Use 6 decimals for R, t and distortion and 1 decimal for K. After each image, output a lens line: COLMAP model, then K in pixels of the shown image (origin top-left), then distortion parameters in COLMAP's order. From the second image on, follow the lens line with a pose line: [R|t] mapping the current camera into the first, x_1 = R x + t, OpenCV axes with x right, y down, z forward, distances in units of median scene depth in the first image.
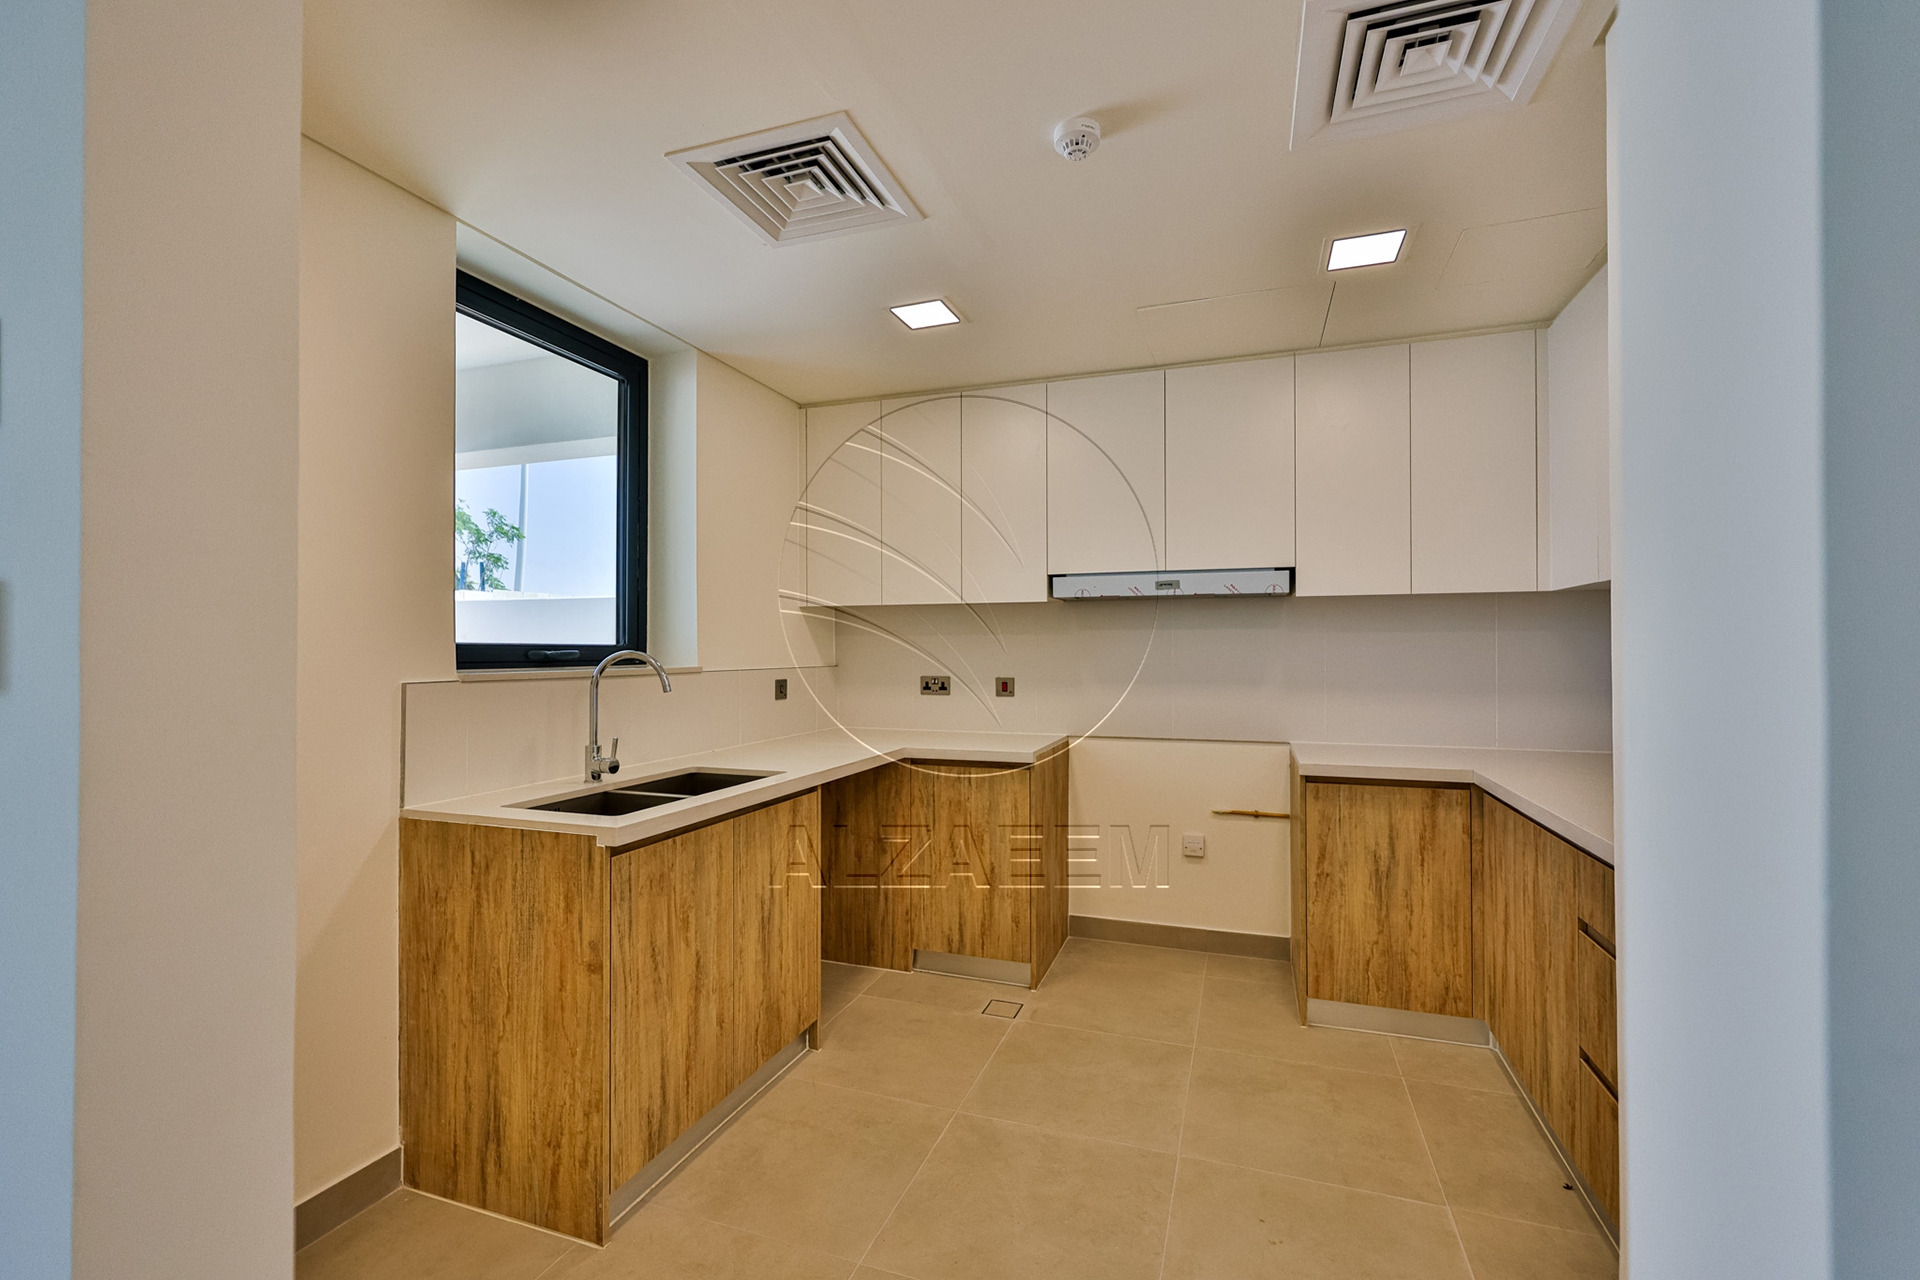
lens RADIAL K [[816.1, 0, 957.1], [0, 816.1, 631.5], [0, 0, 1]] dist [-0.000235, -0.000294]
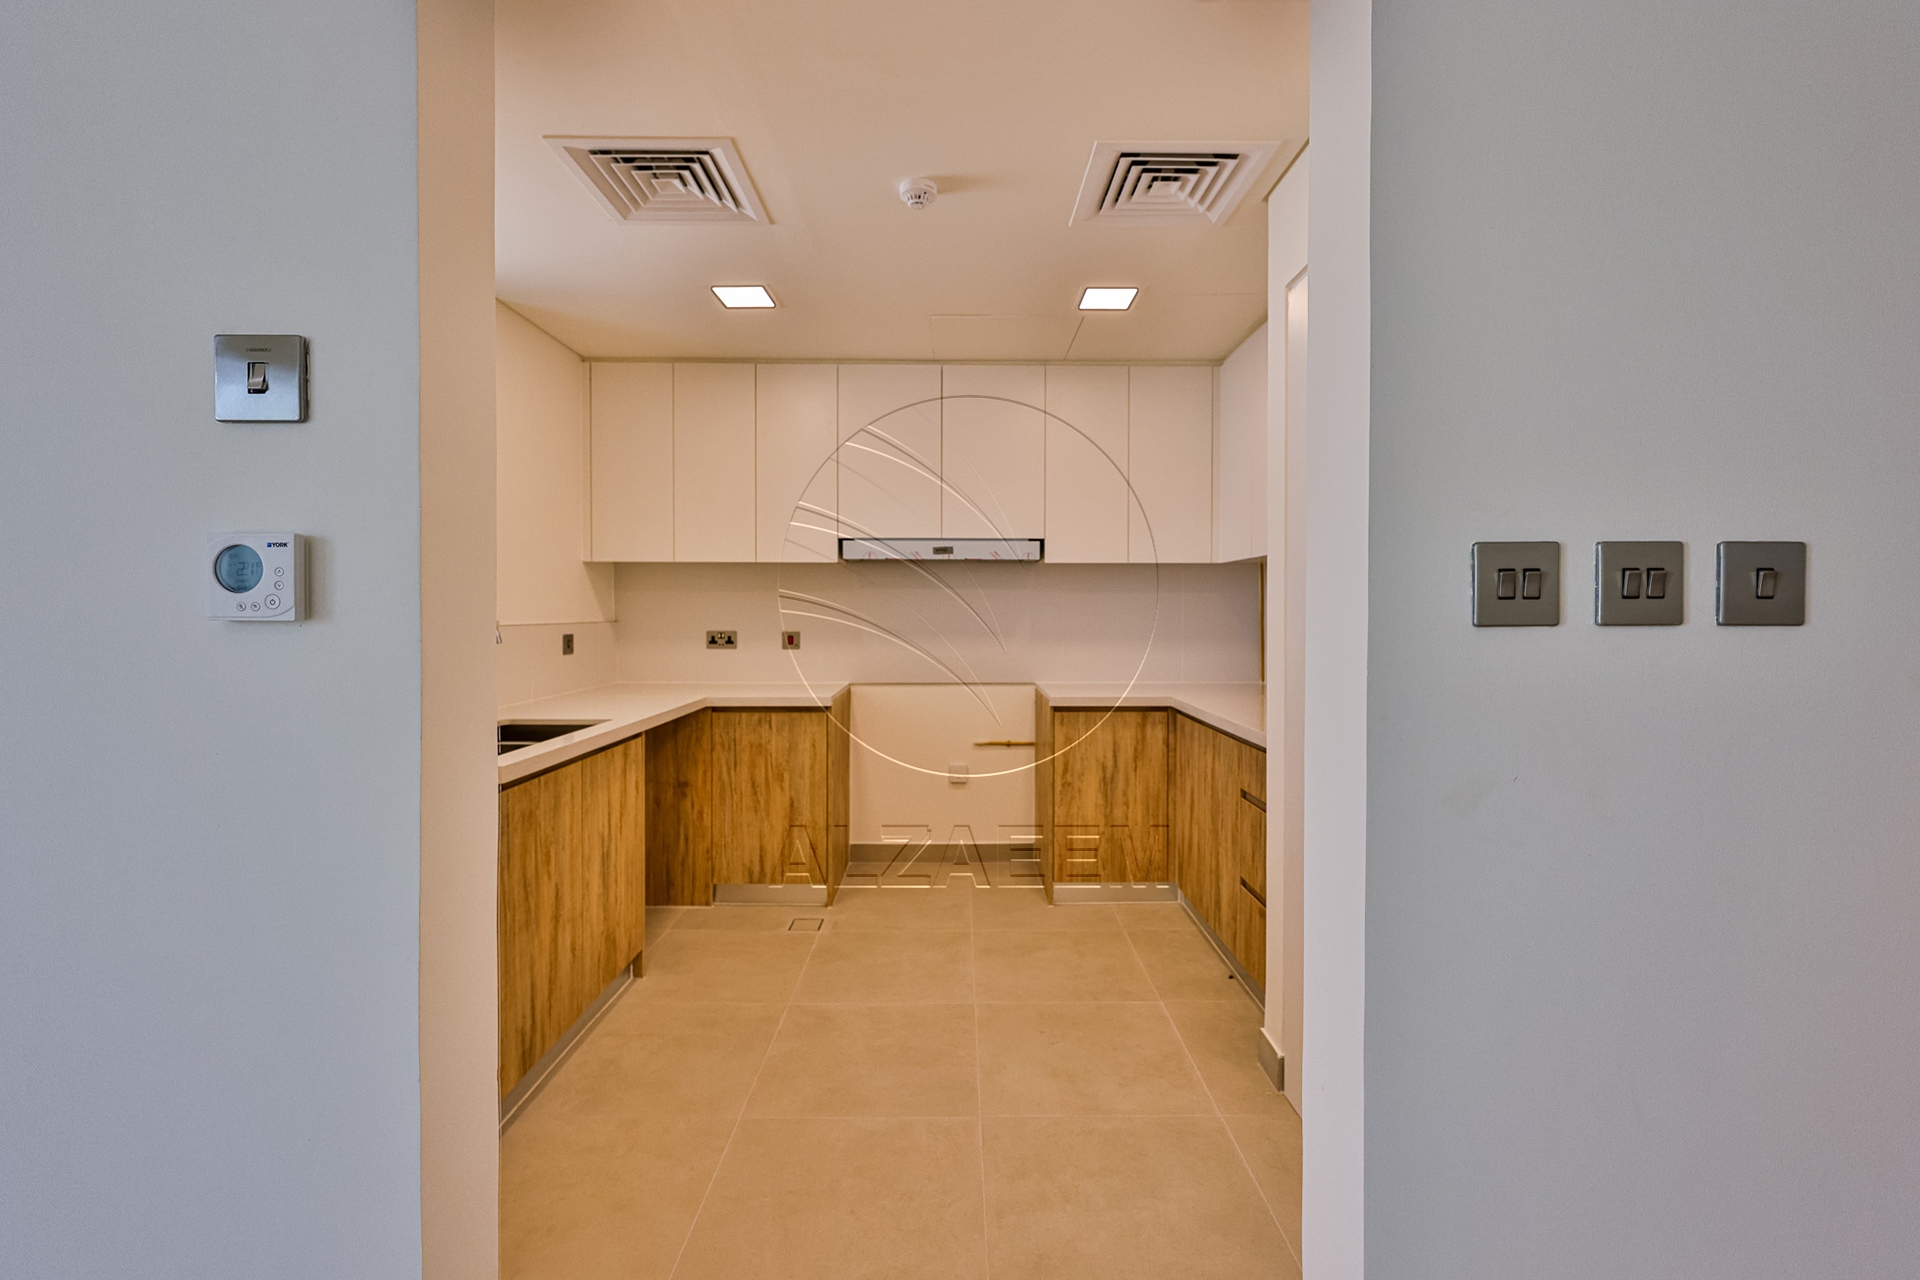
lens RADIAL K [[816.1, 0, 958.6], [0, 816.1, 602.1], [0, 0, 1]] dist [-0.000235, -0.000294]
pose [[0.942290, 0.005983, 0.334744, -0.140705], [-0.010465, 0.999878, 0.011585, 0.004009], [-0.334633, -0.014420, 0.942238, -0.137752]]
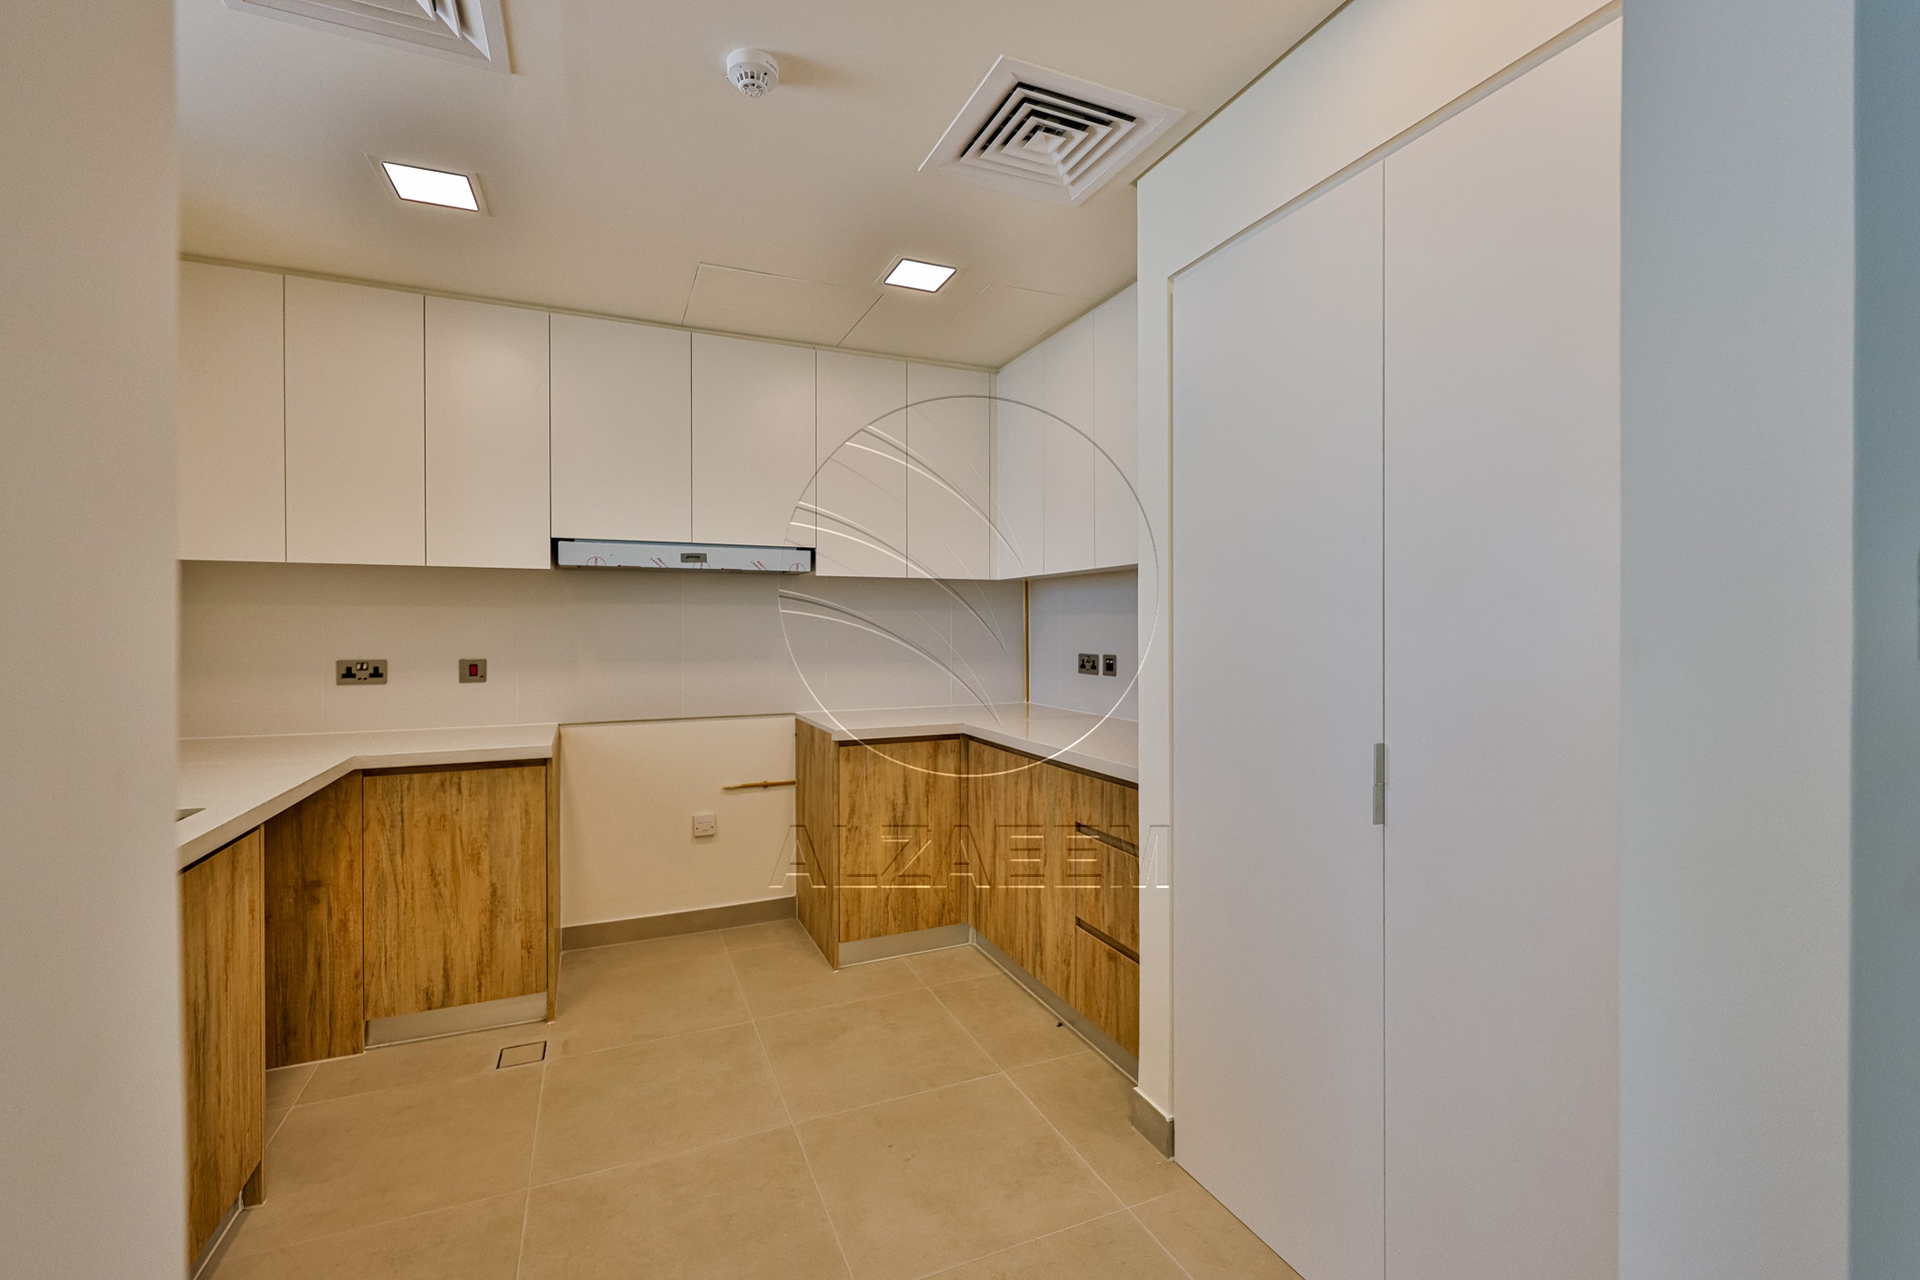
lens RADIAL K [[816.1, 0, 961.9], [0, 816.1, 621.5], [0, 0, 1]] dist [-0.000235, -0.000294]
pose [[0.733195, 0.005090, 0.679999, -0.207164], [-0.015183, 0.999845, 0.008886, 0.005986], [-0.679849, -0.016839, 0.733159, 0.100127]]
